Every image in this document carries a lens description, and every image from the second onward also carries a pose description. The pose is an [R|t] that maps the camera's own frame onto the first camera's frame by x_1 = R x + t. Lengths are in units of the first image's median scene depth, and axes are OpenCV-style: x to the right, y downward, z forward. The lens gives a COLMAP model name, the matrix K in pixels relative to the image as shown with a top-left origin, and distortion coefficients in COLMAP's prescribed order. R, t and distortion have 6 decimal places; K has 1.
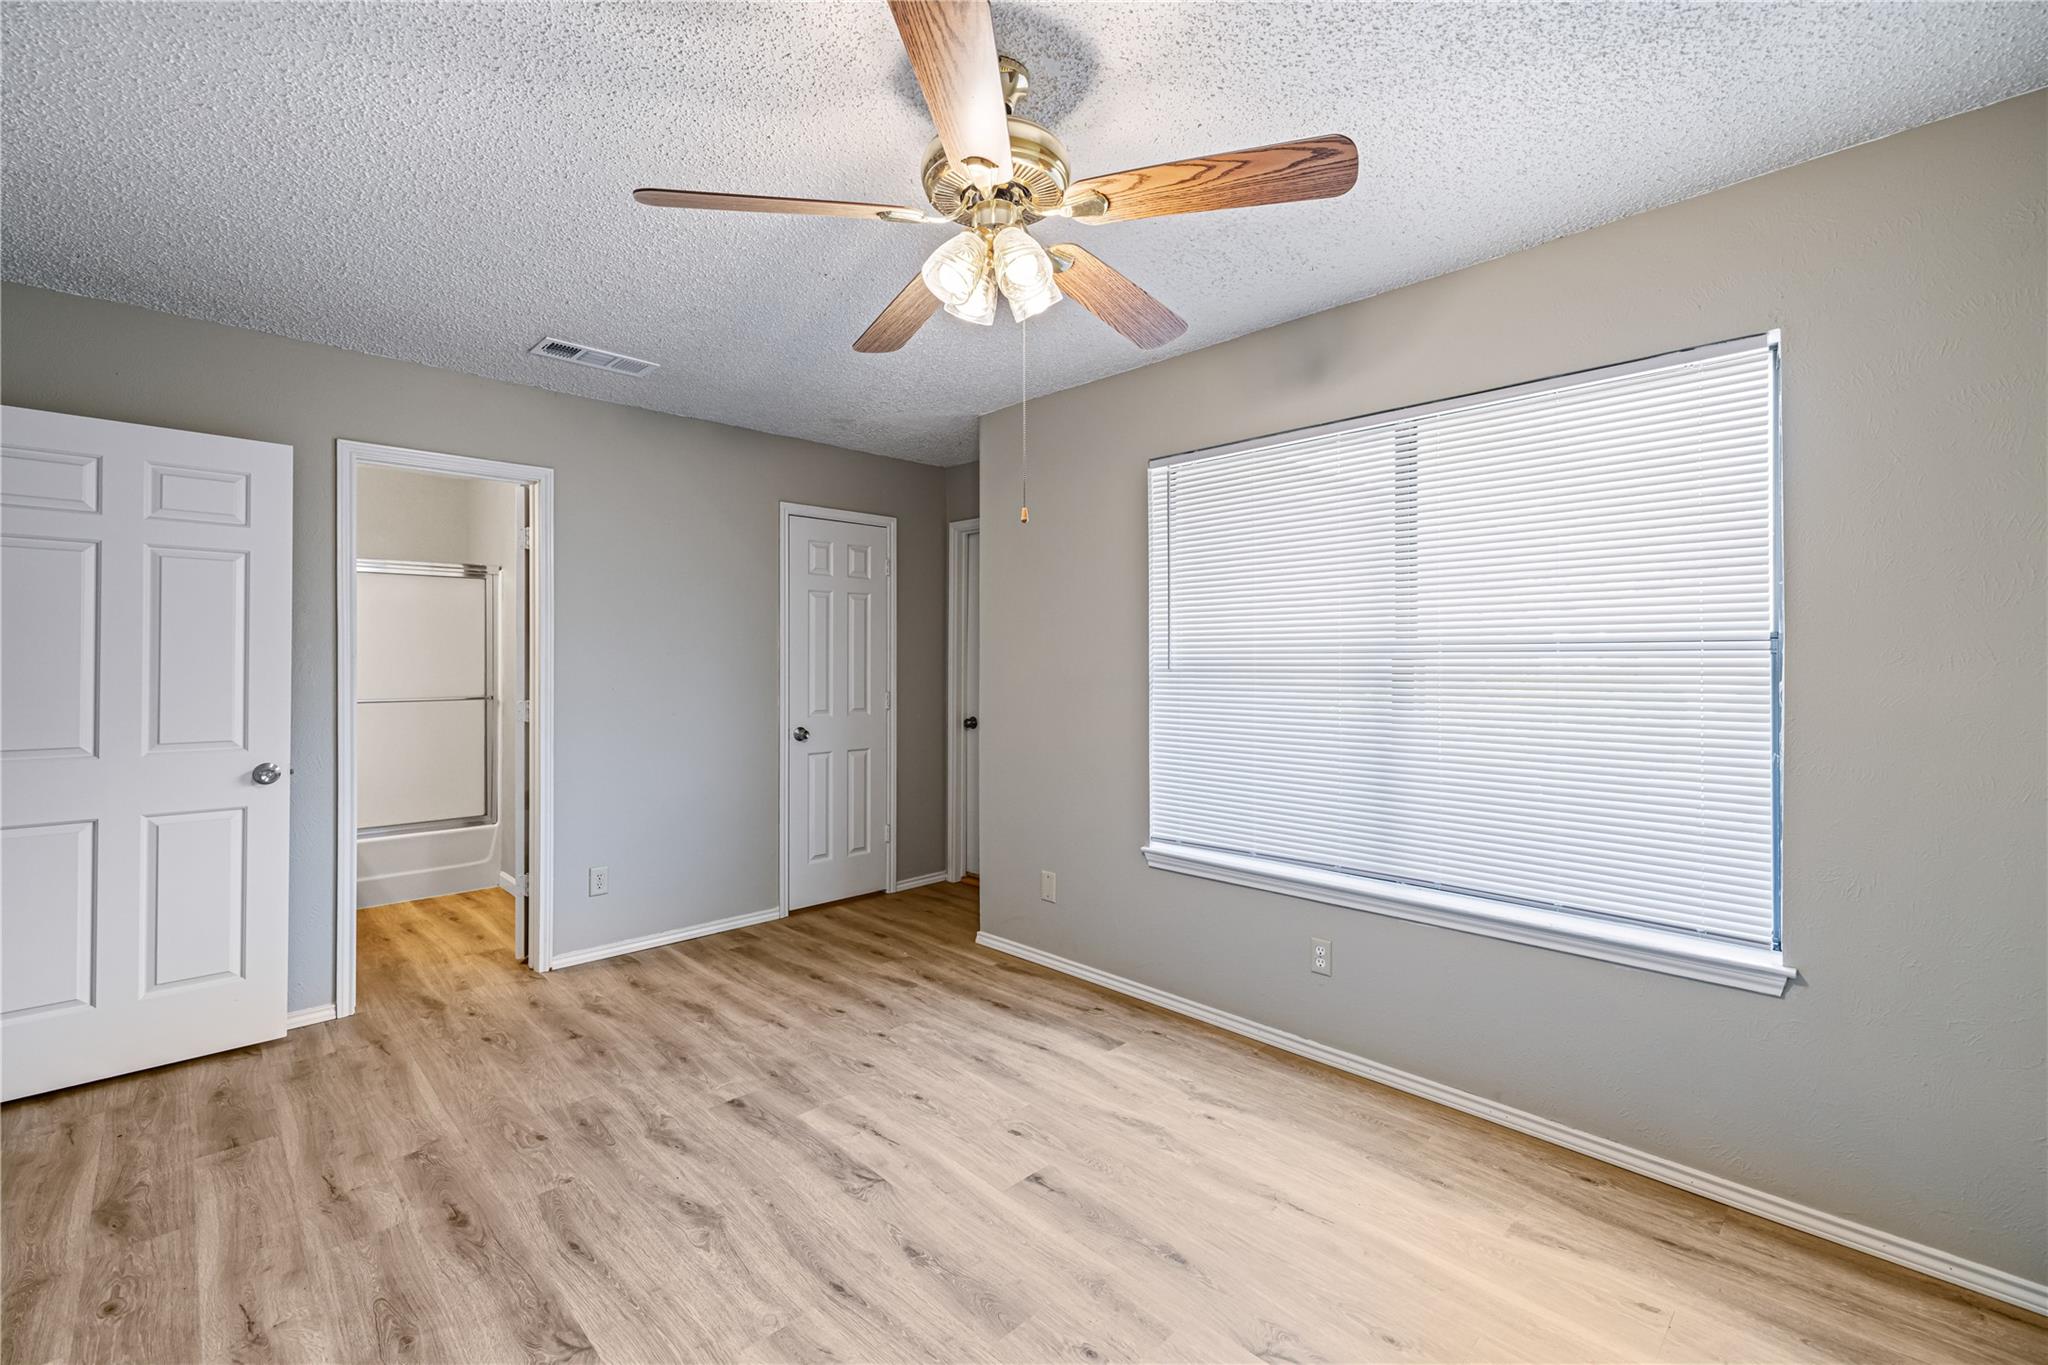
lens RADIAL K [[867.3, 0, 994.4], [0, 867.3, 651.9], [0, 0, 1]] dist [-0.003223, 0.000378]
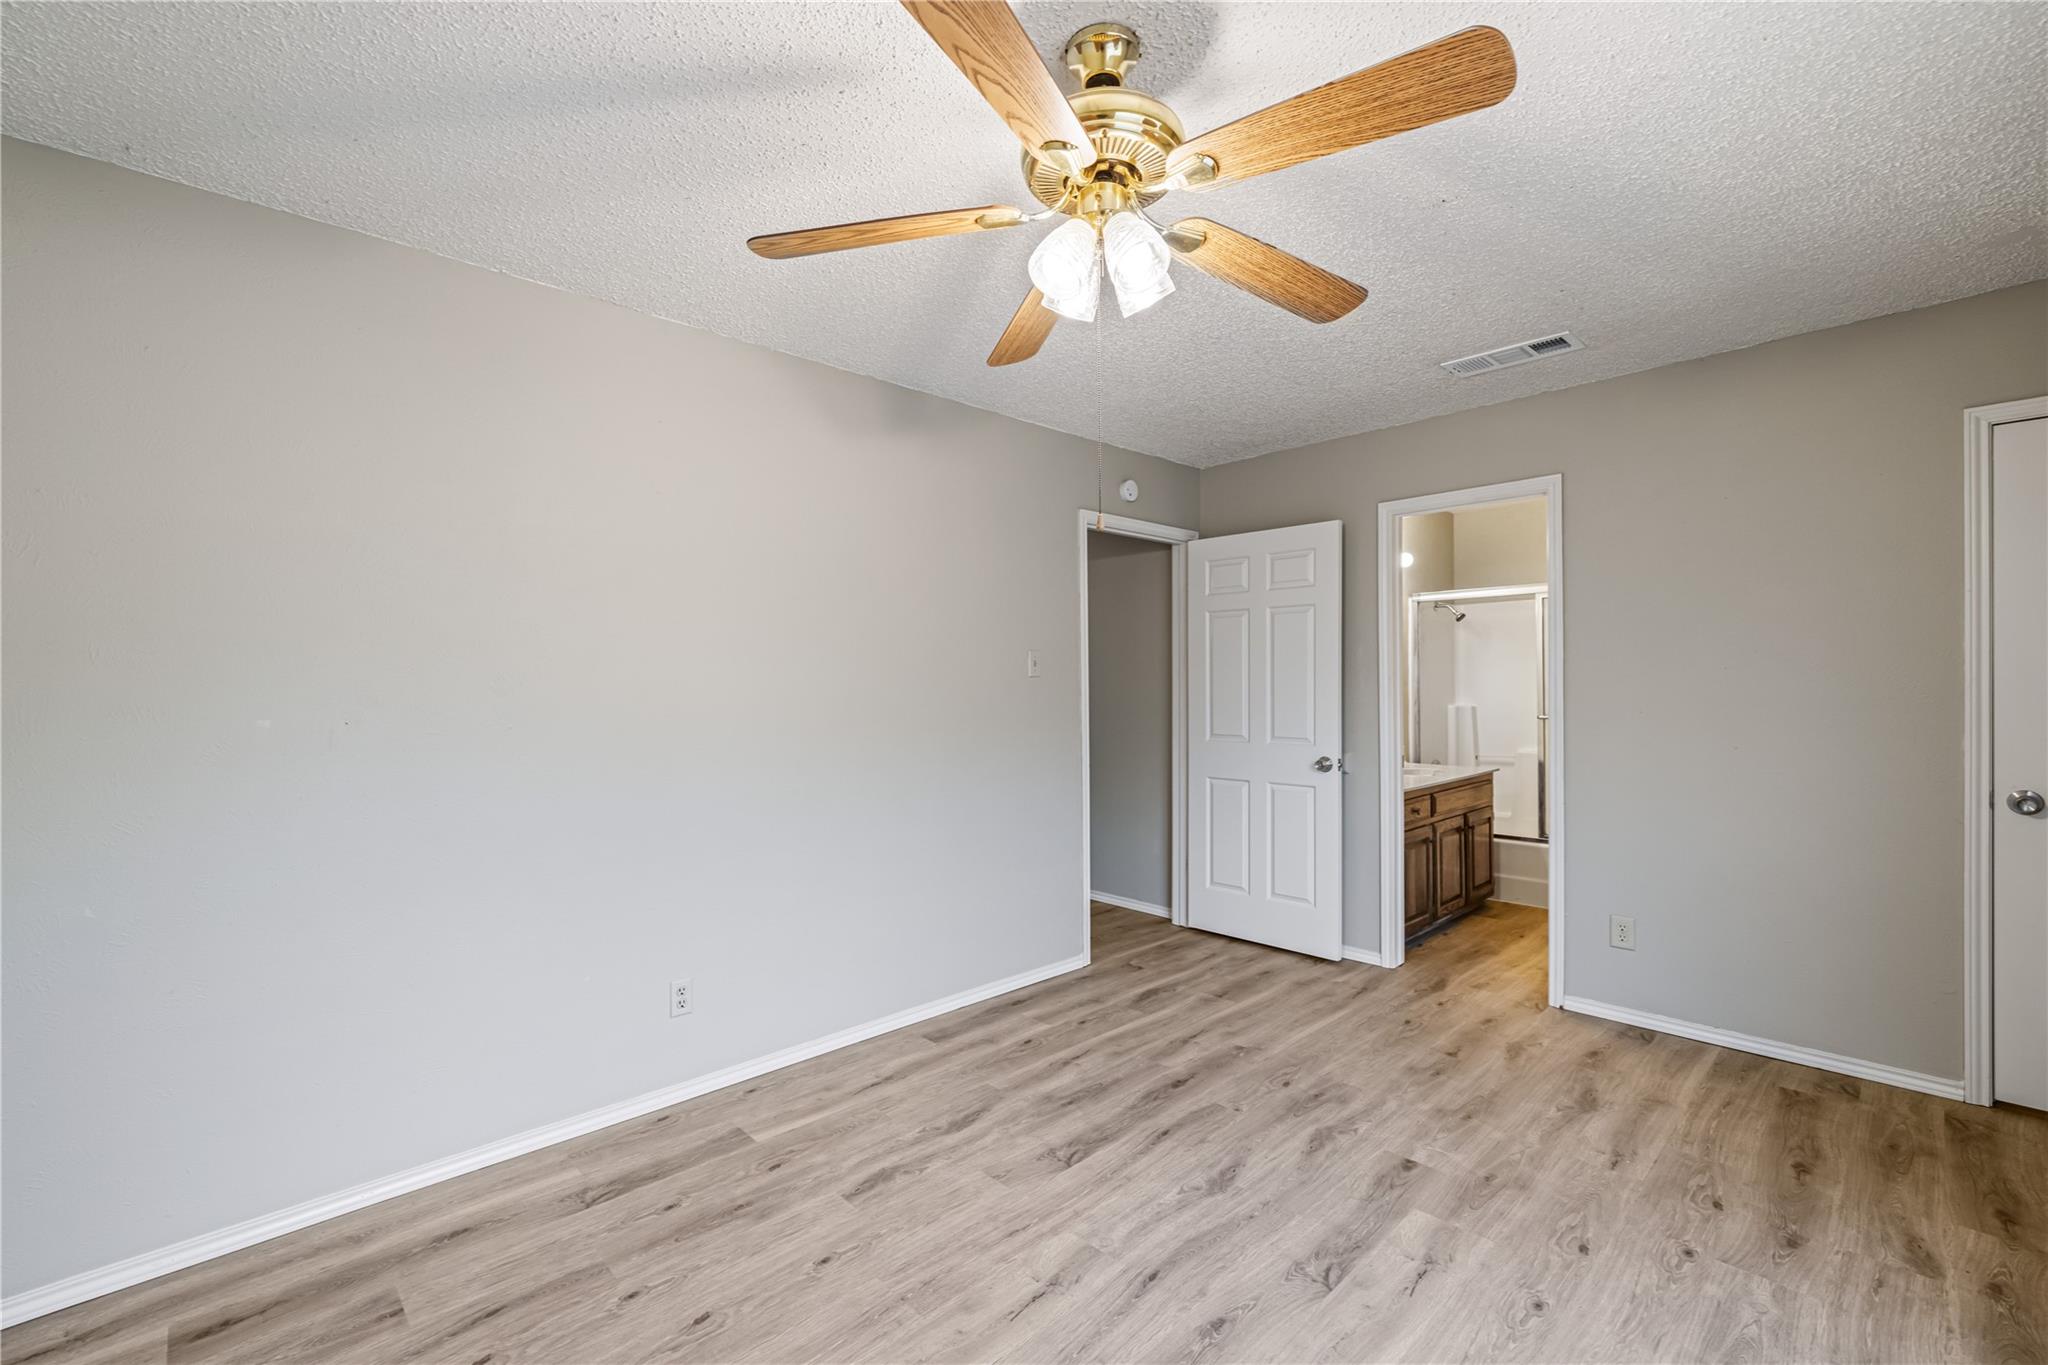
lens RADIAL K [[867.3, 0, 1015.4], [0, 867.3, 689.8], [0, 0, 1]] dist [-0.003223, 0.000378]
pose [[-0.002584, 0.006737, -0.999974, 0.554887], [0.019399, 0.999789, 0.006686, 0.004874], [0.999808, -0.019381, -0.002714, 0.539777]]
